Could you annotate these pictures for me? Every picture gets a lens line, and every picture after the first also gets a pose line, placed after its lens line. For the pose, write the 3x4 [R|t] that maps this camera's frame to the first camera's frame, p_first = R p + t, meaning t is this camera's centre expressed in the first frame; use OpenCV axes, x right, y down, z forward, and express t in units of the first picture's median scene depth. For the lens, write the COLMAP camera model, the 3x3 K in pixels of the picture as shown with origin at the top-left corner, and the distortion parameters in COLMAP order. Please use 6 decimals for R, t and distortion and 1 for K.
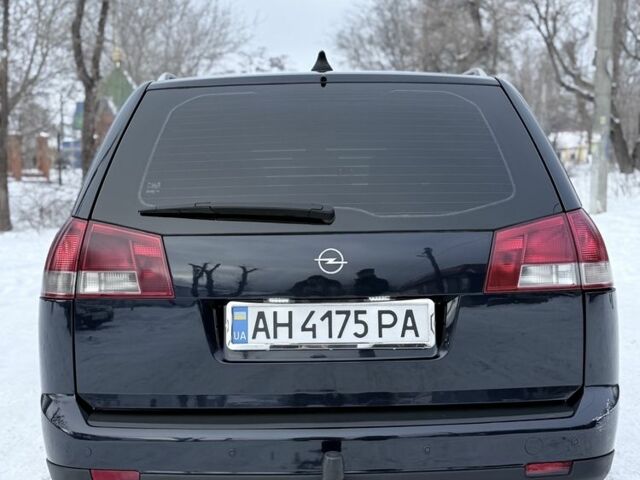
lens RADIAL K [[1050.4, 0, 320.0], [0, 1050.4, 240.0], [0, 0, 1]] dist [0.051702, 0.202758]
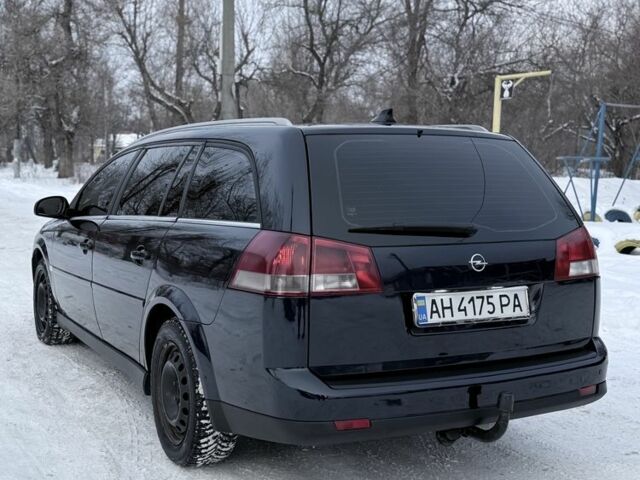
lens RADIAL K [[1050.4, 0, 320.0], [0, 1050.4, 240.0], [0, 0, 1]] dist [0.051702, 0.202758]
pose [[0.879174, -0.016213, 0.476225, -0.870333], [0.016326, 0.999859, 0.003901, -0.020308], [-0.476221, 0.004345, 0.879315, -0.181681]]
